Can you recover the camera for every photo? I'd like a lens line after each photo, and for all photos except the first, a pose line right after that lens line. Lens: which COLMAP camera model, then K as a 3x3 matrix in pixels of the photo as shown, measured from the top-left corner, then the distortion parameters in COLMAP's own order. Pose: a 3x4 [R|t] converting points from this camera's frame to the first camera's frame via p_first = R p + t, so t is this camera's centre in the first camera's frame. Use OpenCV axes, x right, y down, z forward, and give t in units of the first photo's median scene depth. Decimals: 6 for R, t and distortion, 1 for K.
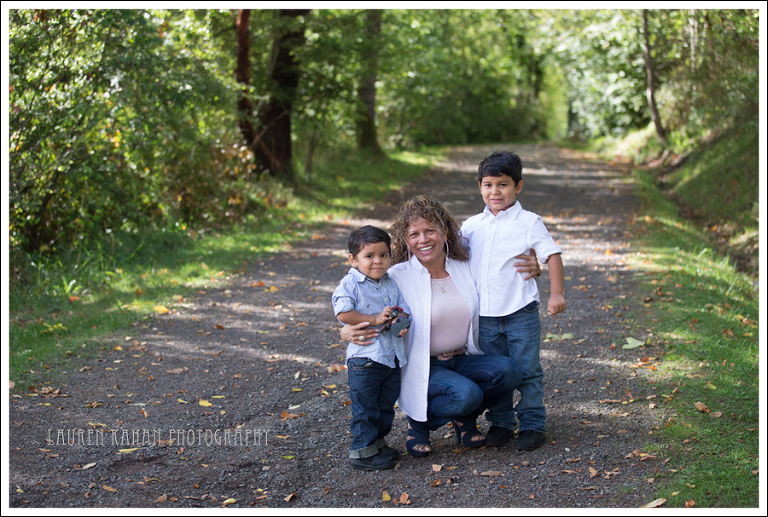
lens RADIAL K [[1615.9, 0, 383.7], [0, 1615.9, 230.1], [0, 0, 1]] dist [-0.352766, -0.162744]
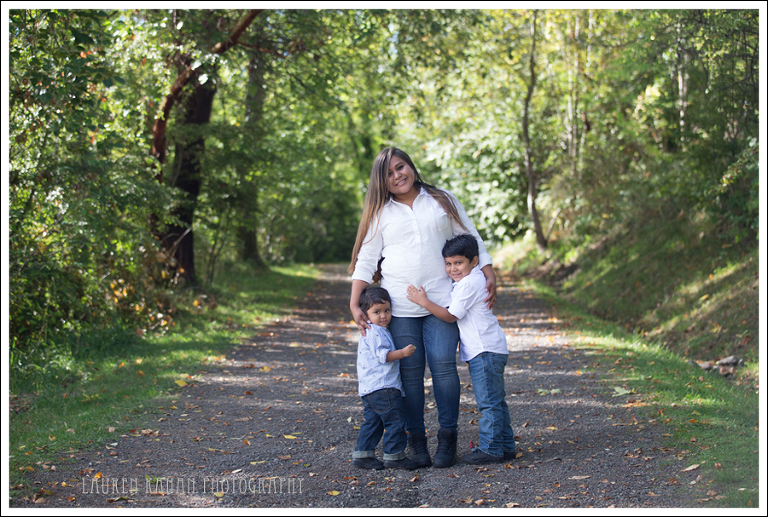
lens RADIAL K [[1849.1, 0, 372.7], [0, 1849.1, 256.3], [0, 0, 1]] dist [-0.195272, 0.058906]
pose [[0.993867, -0.009237, 0.110195, -0.046535], [0.016220, 0.997904, -0.062641, 0.013921], [-0.109385, 0.064044, 0.991934, -0.088005]]
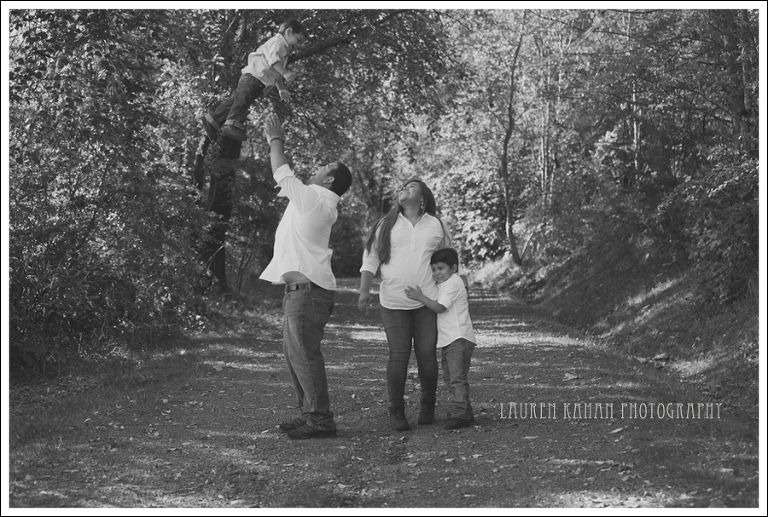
lens RADIAL K [[1615.9, 0, 383.7], [0, 1615.9, 230.1], [0, 0, 1]] dist [-0.352766, -0.162744]
pose [[0.993301, 0.005201, 0.115443, -0.050056], [0.005245, 0.995929, -0.089992, 0.017971], [-0.115441, 0.089995, 0.989229, -0.123544]]
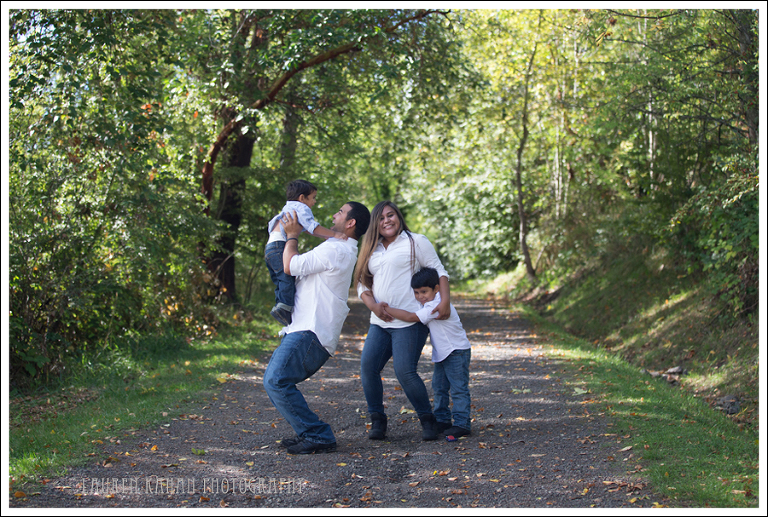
lens RADIAL K [[1615.9, 0, 383.7], [0, 1615.9, 230.1], [0, 0, 1]] dist [-0.352766, -0.162744]
pose [[0.994381, 0.011154, 0.105276, -0.046527], [-0.001051, 0.995425, -0.095537, 0.016805], [-0.105859, 0.094889, 0.989843, -0.114612]]
